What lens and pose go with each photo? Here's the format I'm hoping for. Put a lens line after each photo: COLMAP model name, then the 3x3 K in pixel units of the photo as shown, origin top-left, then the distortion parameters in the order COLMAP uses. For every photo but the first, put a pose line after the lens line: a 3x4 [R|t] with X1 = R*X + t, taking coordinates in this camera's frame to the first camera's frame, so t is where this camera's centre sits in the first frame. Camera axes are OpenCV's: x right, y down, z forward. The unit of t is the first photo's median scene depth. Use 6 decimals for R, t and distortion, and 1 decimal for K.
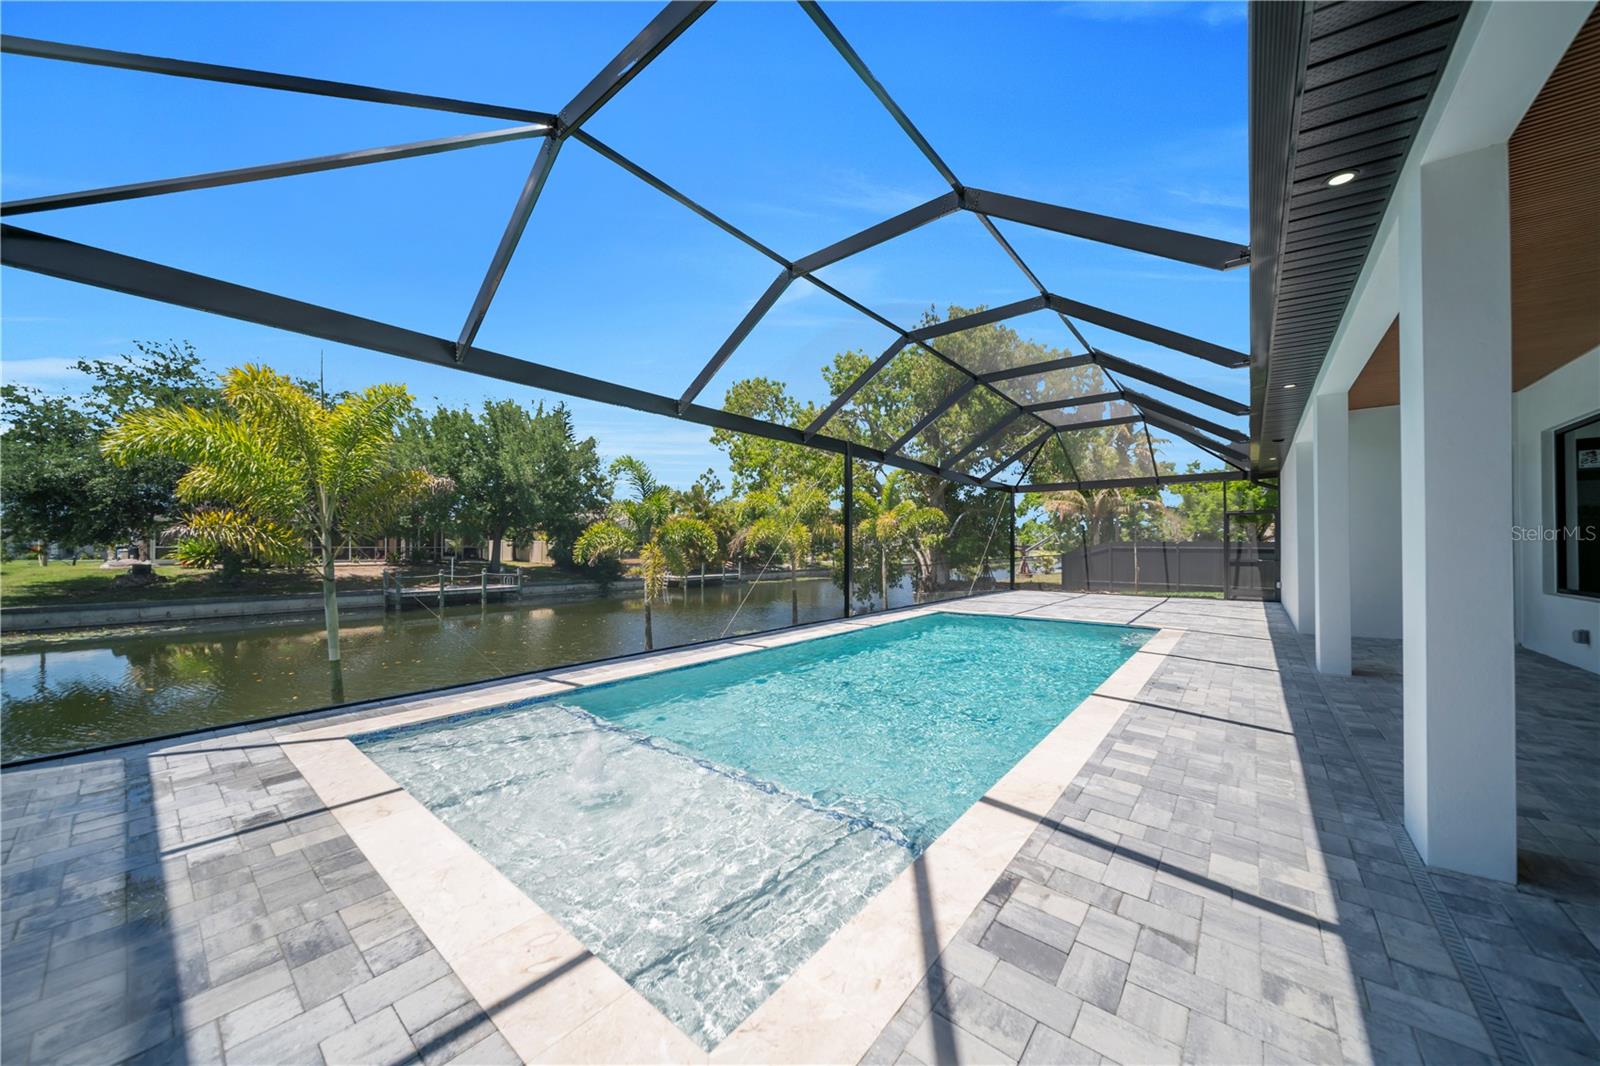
lens RADIAL K [[553.1, 0, 799.2], [0, 553.1, 537.1], [0, 0, 1]] dist [0.001535, -0.001050]
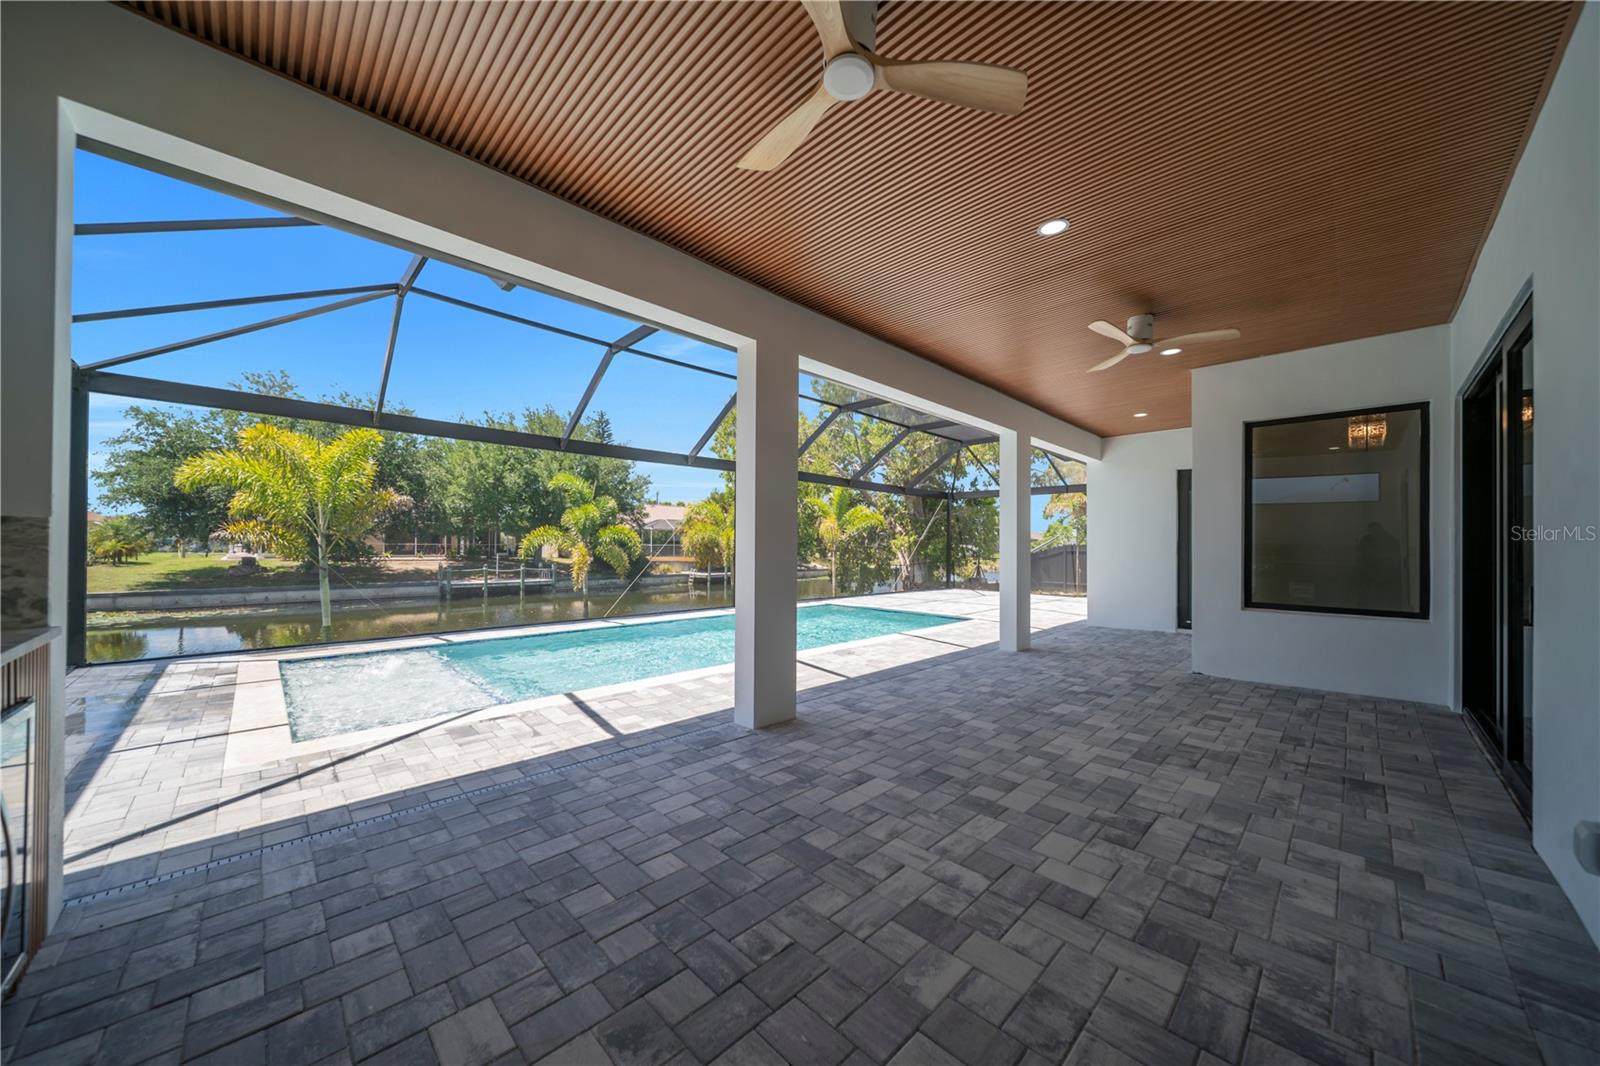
lens RADIAL K [[553.1, 0, 801.4], [0, 553.1, 536.6], [0, 0, 1]] dist [0.001535, -0.001050]
pose [[0.994474, 0.005818, -0.104822, 0.127679], [-0.005765, 0.999983, 0.000807, -0.003442], [0.104825, -0.000198, 0.994491, -0.069028]]
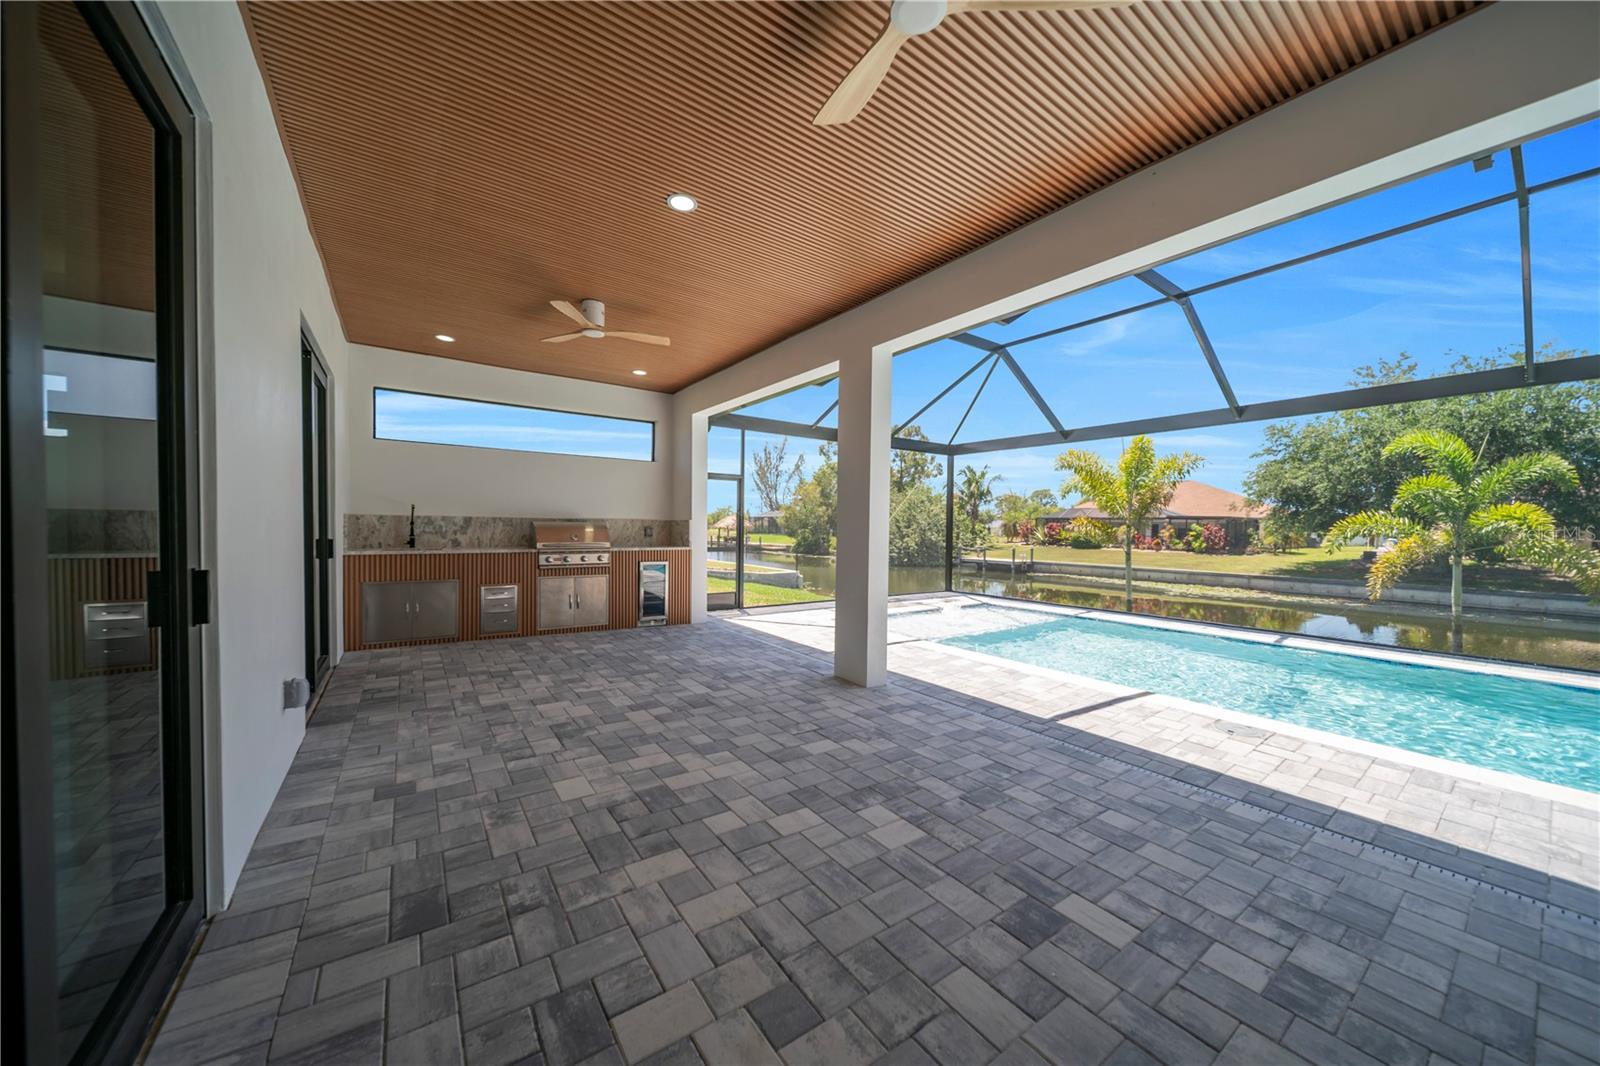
lens RADIAL K [[553.1, 0, 803.0], [0, 553.1, 544.1], [0, 0, 1]] dist [0.001535, -0.001050]
pose [[-0.262686, 0.025082, -0.964555, 0.279384], [0.002581, 0.999677, 0.025293, -0.000197], [0.964878, 0.004155, -0.262666, 0.114654]]
